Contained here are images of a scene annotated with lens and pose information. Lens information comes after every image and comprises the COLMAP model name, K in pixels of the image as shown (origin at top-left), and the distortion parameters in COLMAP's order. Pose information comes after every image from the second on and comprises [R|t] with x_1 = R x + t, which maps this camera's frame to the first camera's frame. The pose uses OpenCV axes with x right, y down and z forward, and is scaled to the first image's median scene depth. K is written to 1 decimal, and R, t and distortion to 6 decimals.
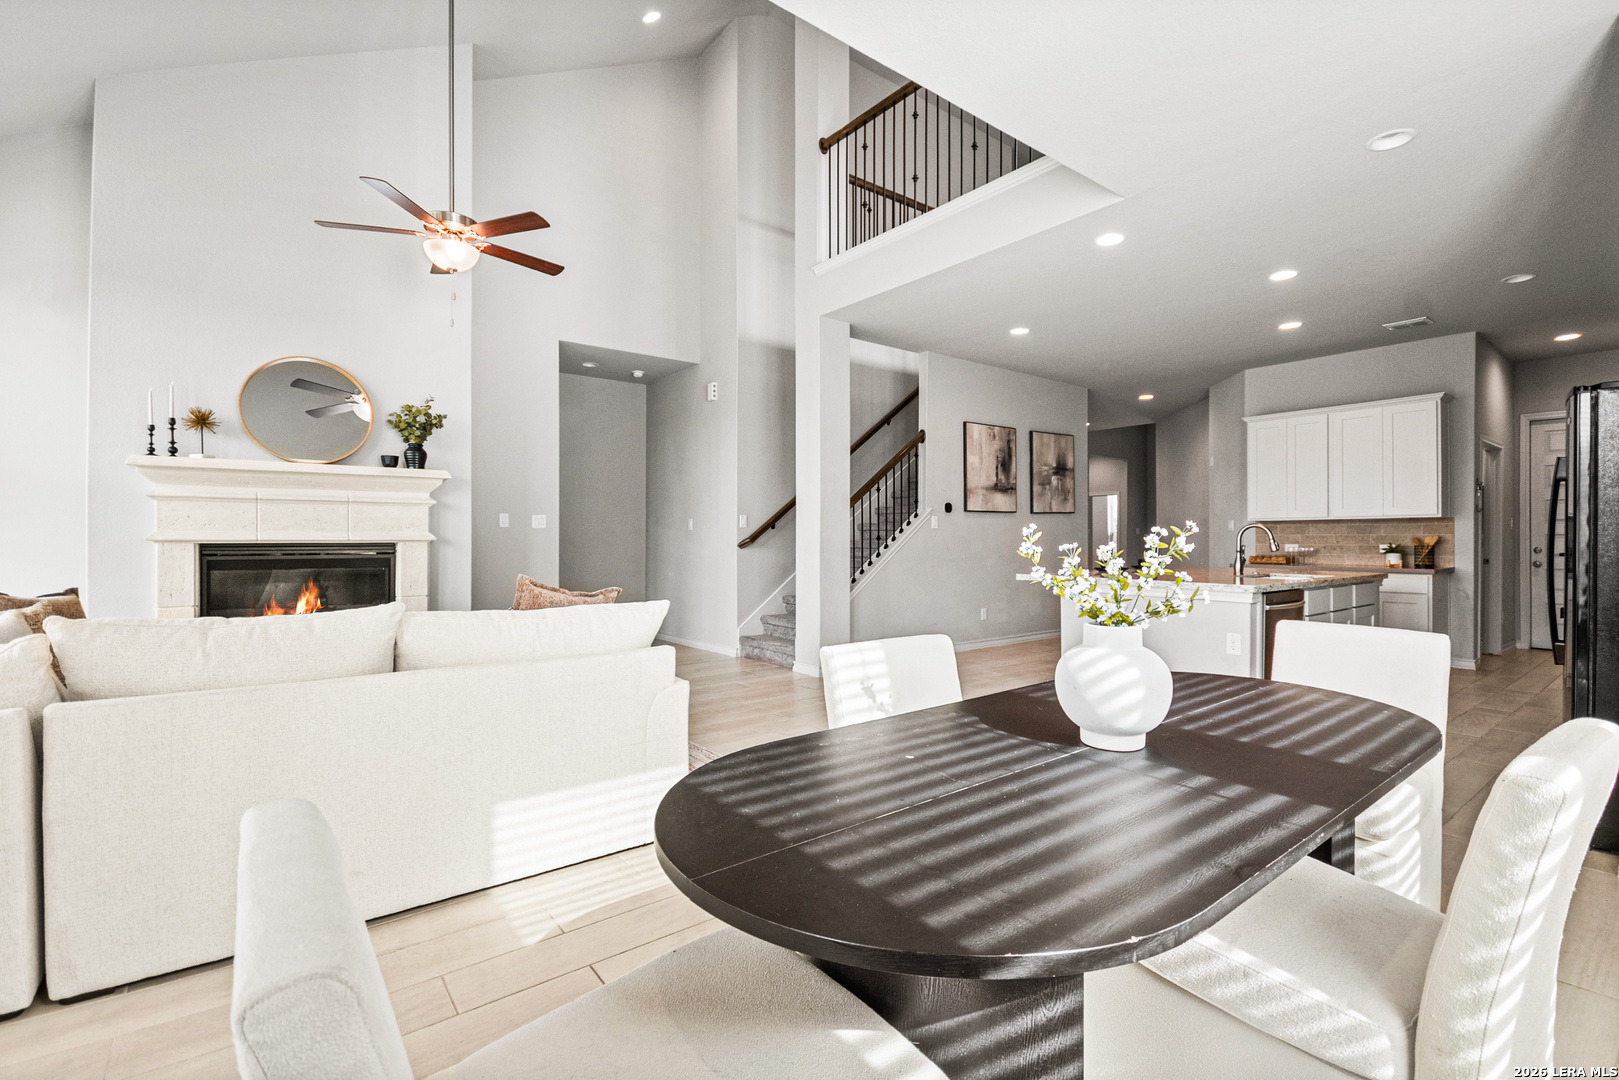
lens RADIAL K [[729.9, 0, 823.8], [0, 729.9, 538.7], [0, 0, 1]] dist [0.001181, -0.000257]
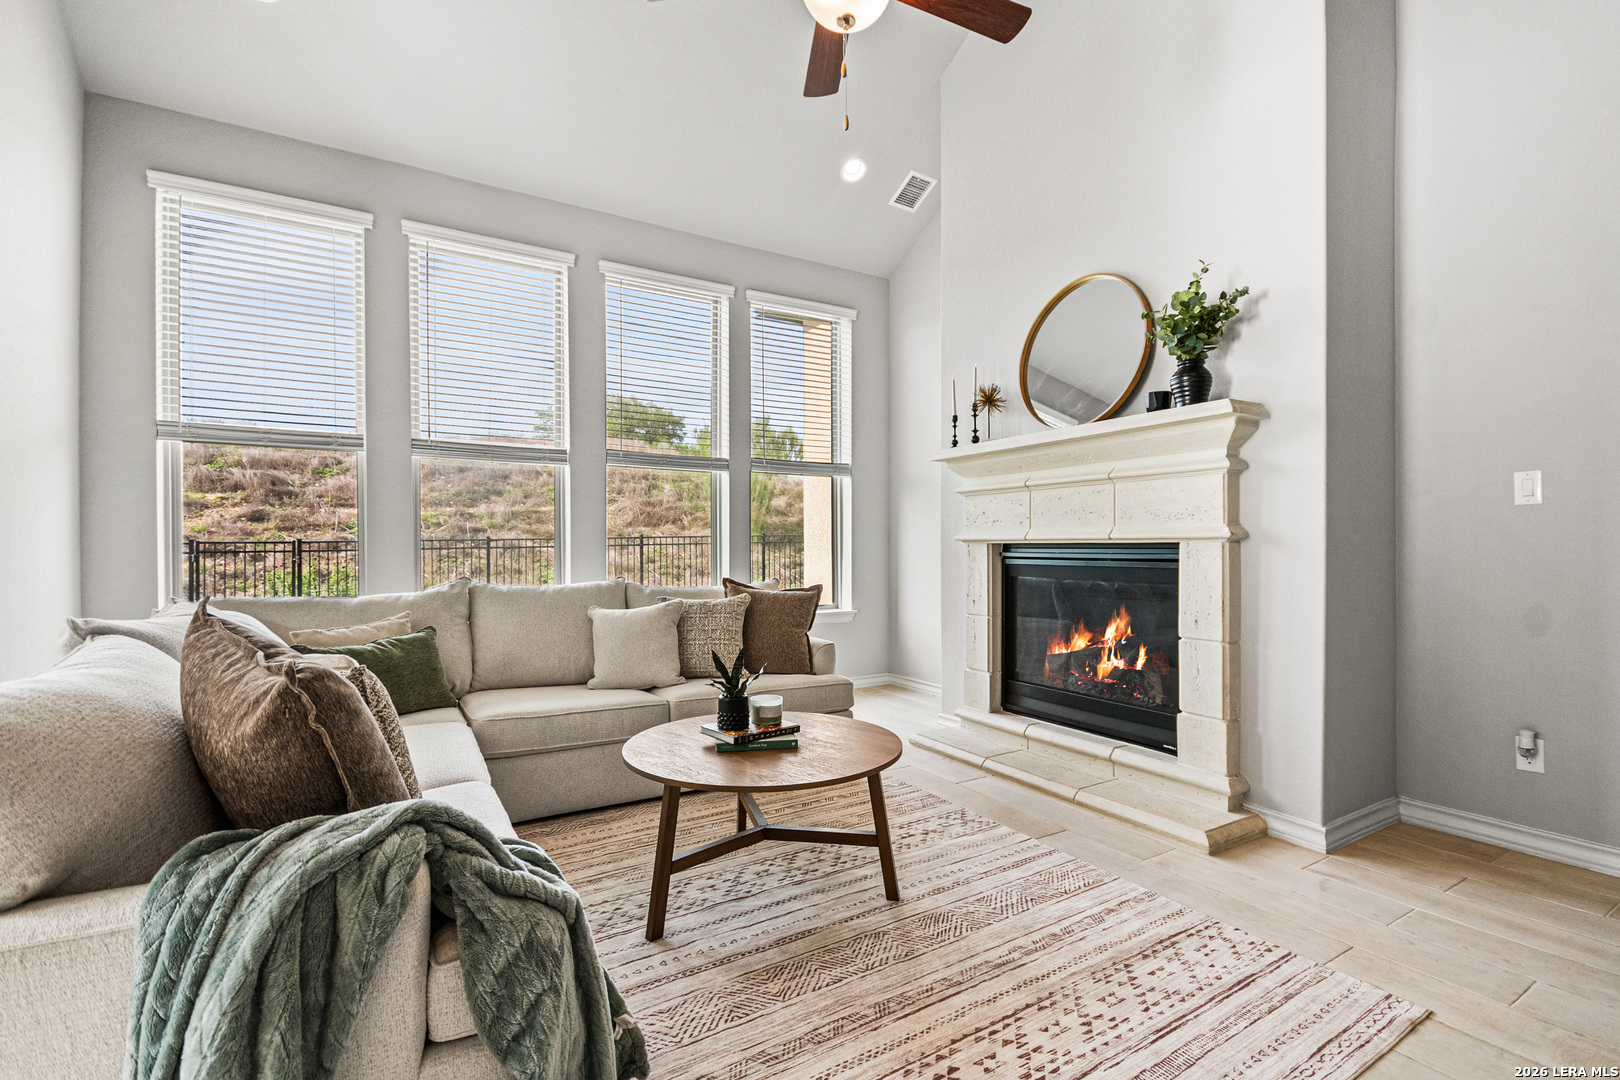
lens RADIAL K [[727.6, 0, 826.8], [0, 727.6, 548.5], [0, 0, 1]] dist [-0.000038, -0.000111]
pose [[-0.125000, 0.001681, -0.992155, 0.012530], [0.000317, 0.999999, 0.001654, 0.008177], [0.992157, -0.000108, -0.125000, 0.669532]]
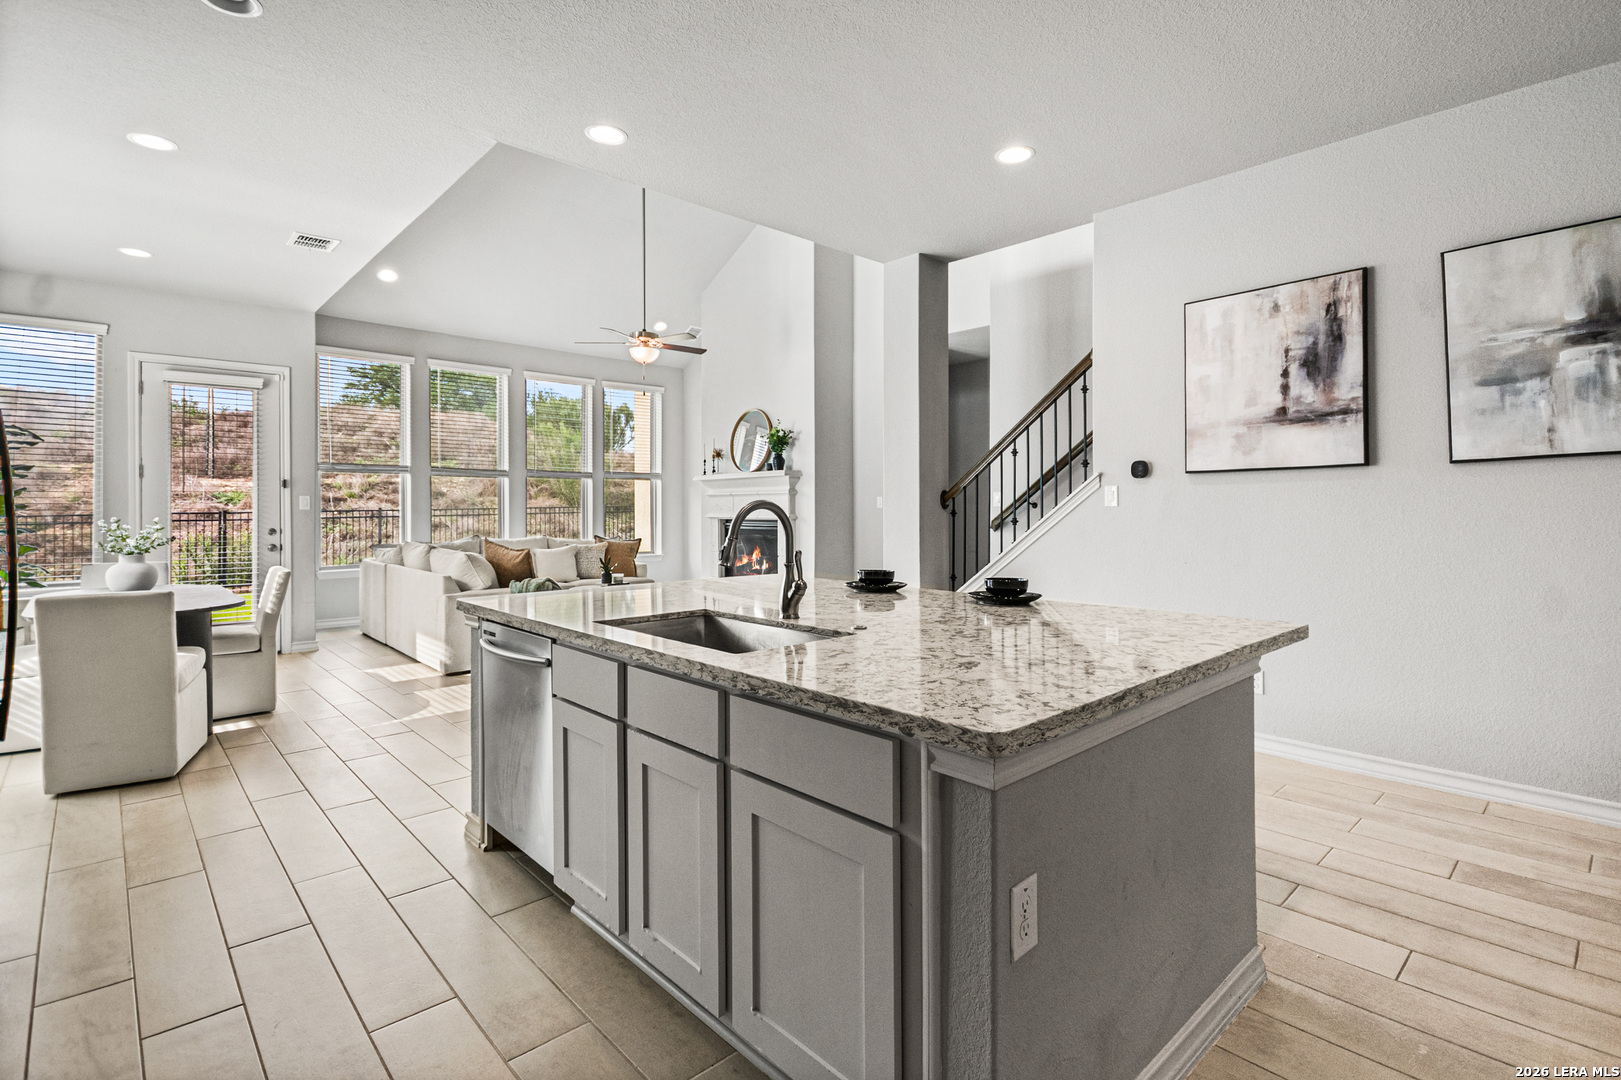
lens RADIAL K [[768.8, 0, 831.5], [0, 768.8, 507.2], [0, 0, 1]] dist [0.000308, -0.000804]
pose [[0.085454, -0.003899, -0.996334, 0.857242], [-0.000662, 0.999992, -0.003971, -0.011900], [0.996342, 0.000999, 0.085451, 0.819108]]
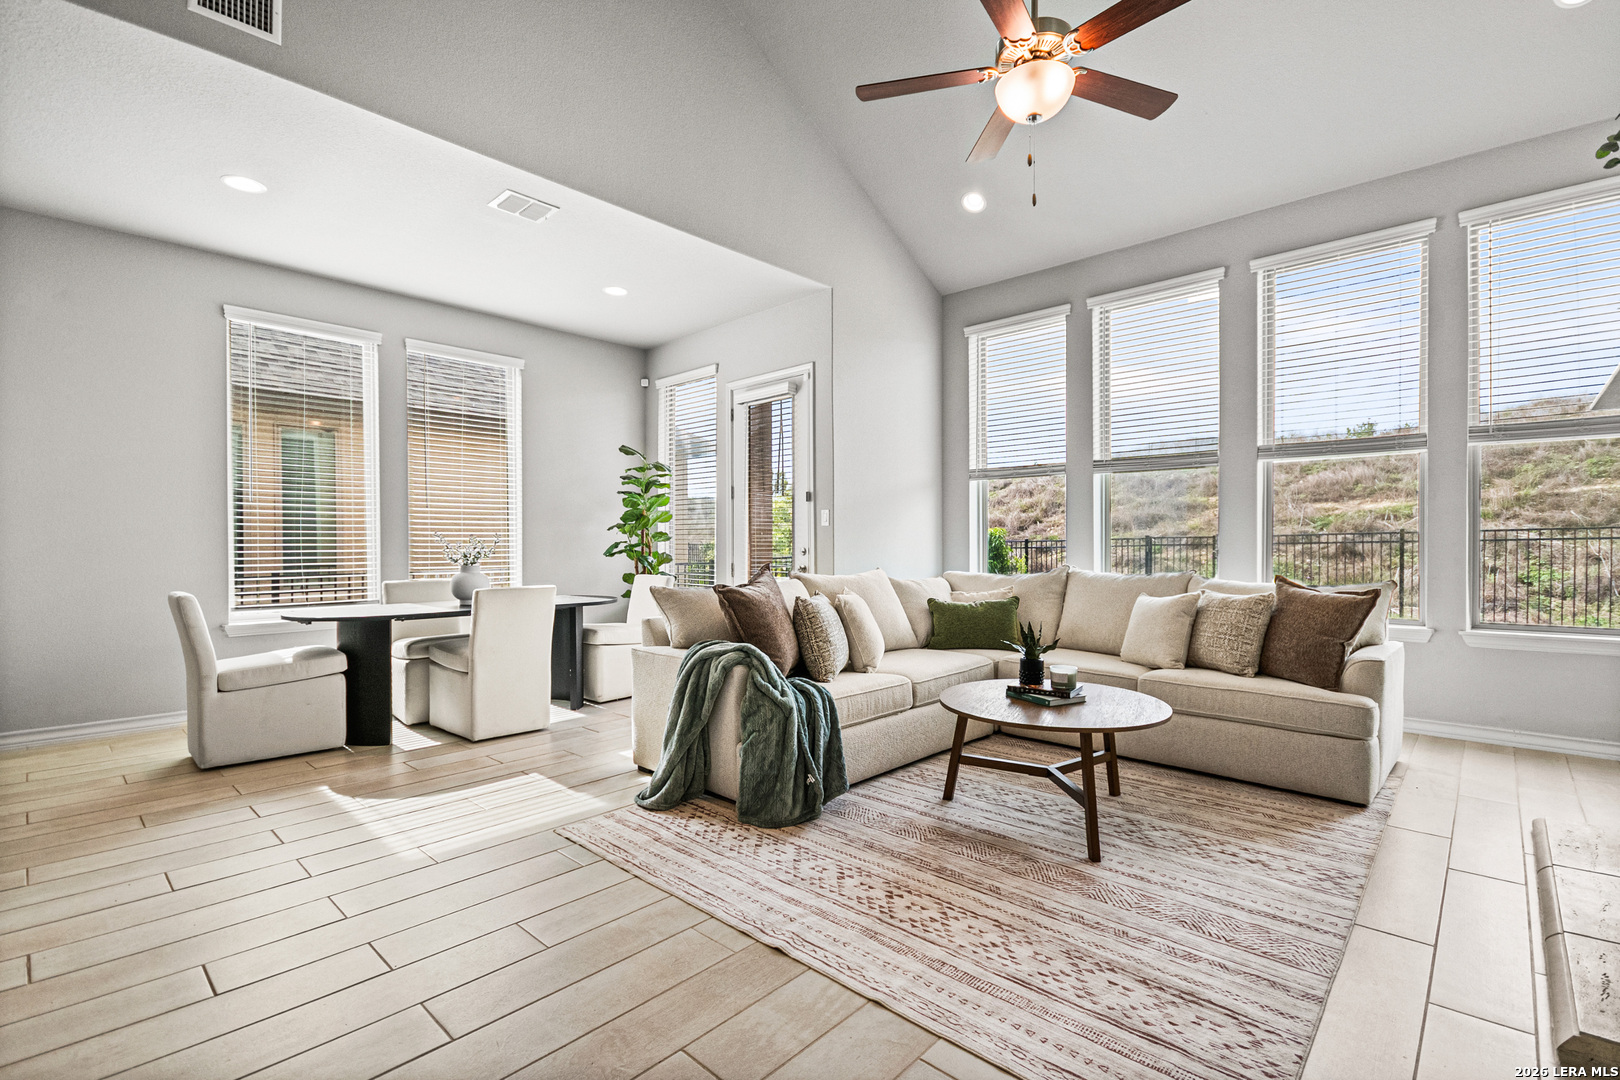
lens RADIAL K [[727.6, 0, 826.8], [0, 727.6, 548.5], [0, 0, 1]] dist [-0.000038, -0.000111]
pose [[-0.988059, 0.003871, -0.154031, -0.141635], [0.002393, 0.999949, 0.009783, 0.005737], [0.154061, 0.009297, -0.988018, 1.030902]]
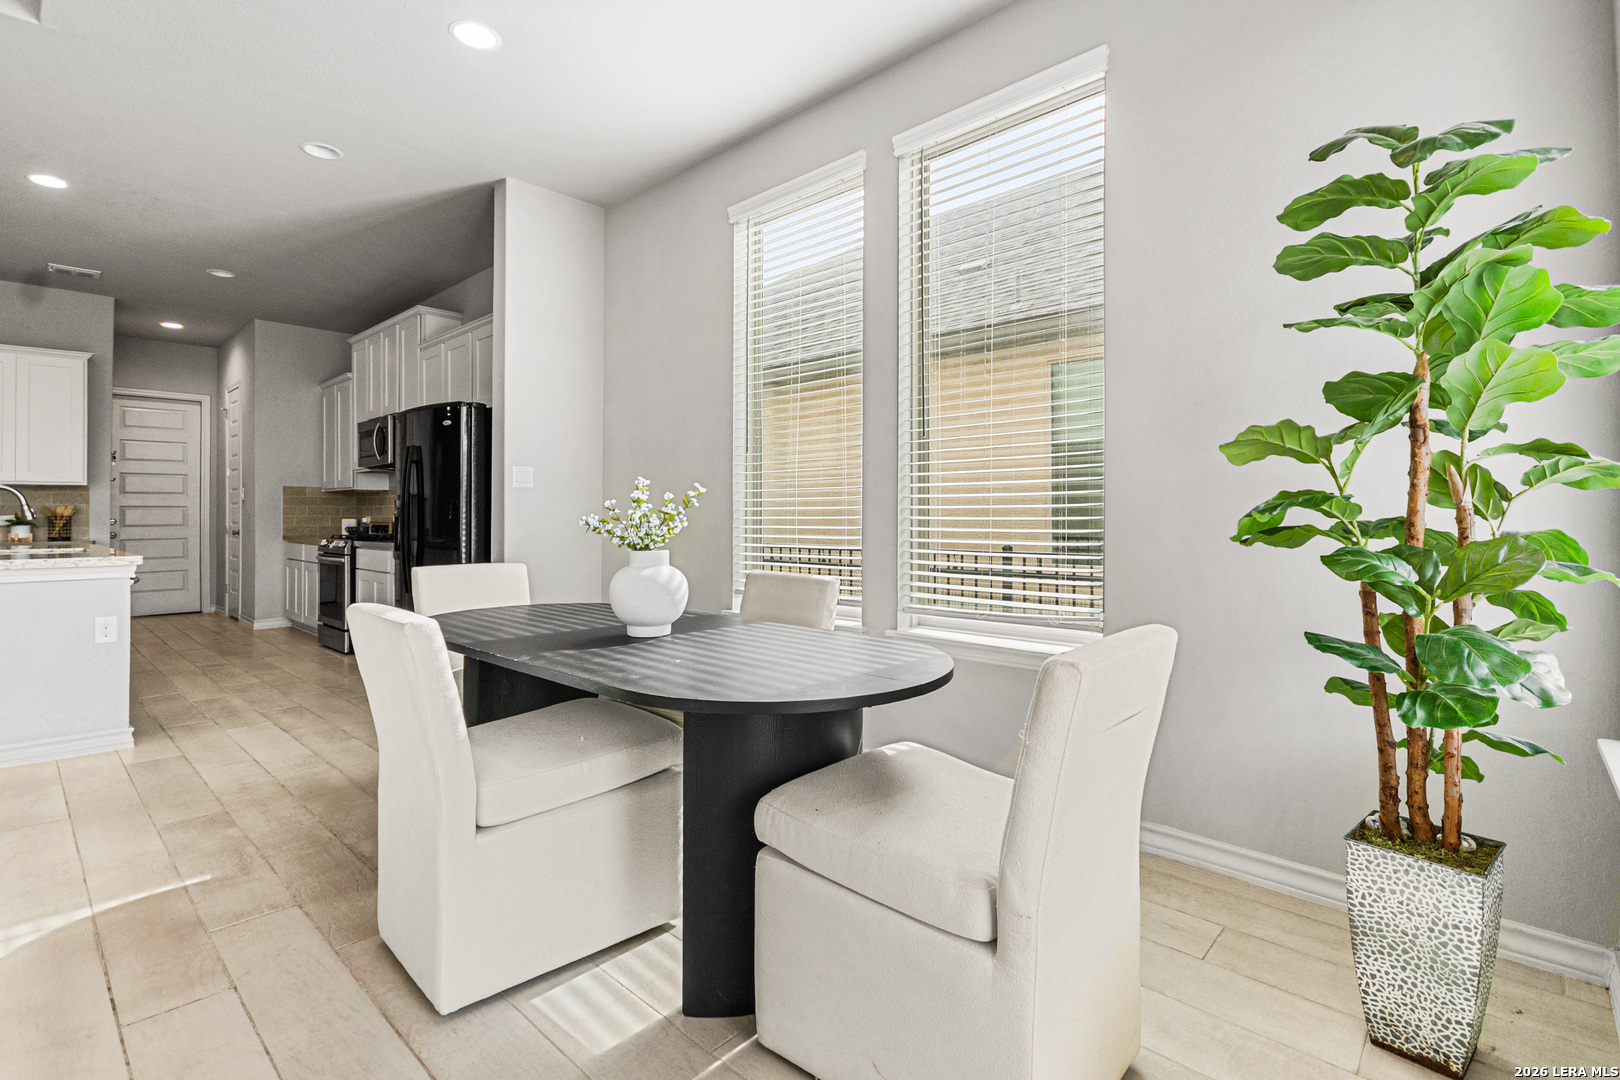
lens RADIAL K [[751.2, 0, 826.8], [0, 751.2, 513.7], [0, 0, 1]] dist [0.004544, 0.000189]
pose [[-0.153874, -0.001973, 0.988088, -0.263066], [0.006728, 0.999973, 0.003044, 0.010476], [-0.988067, 0.007117, -0.153857, 0.212337]]
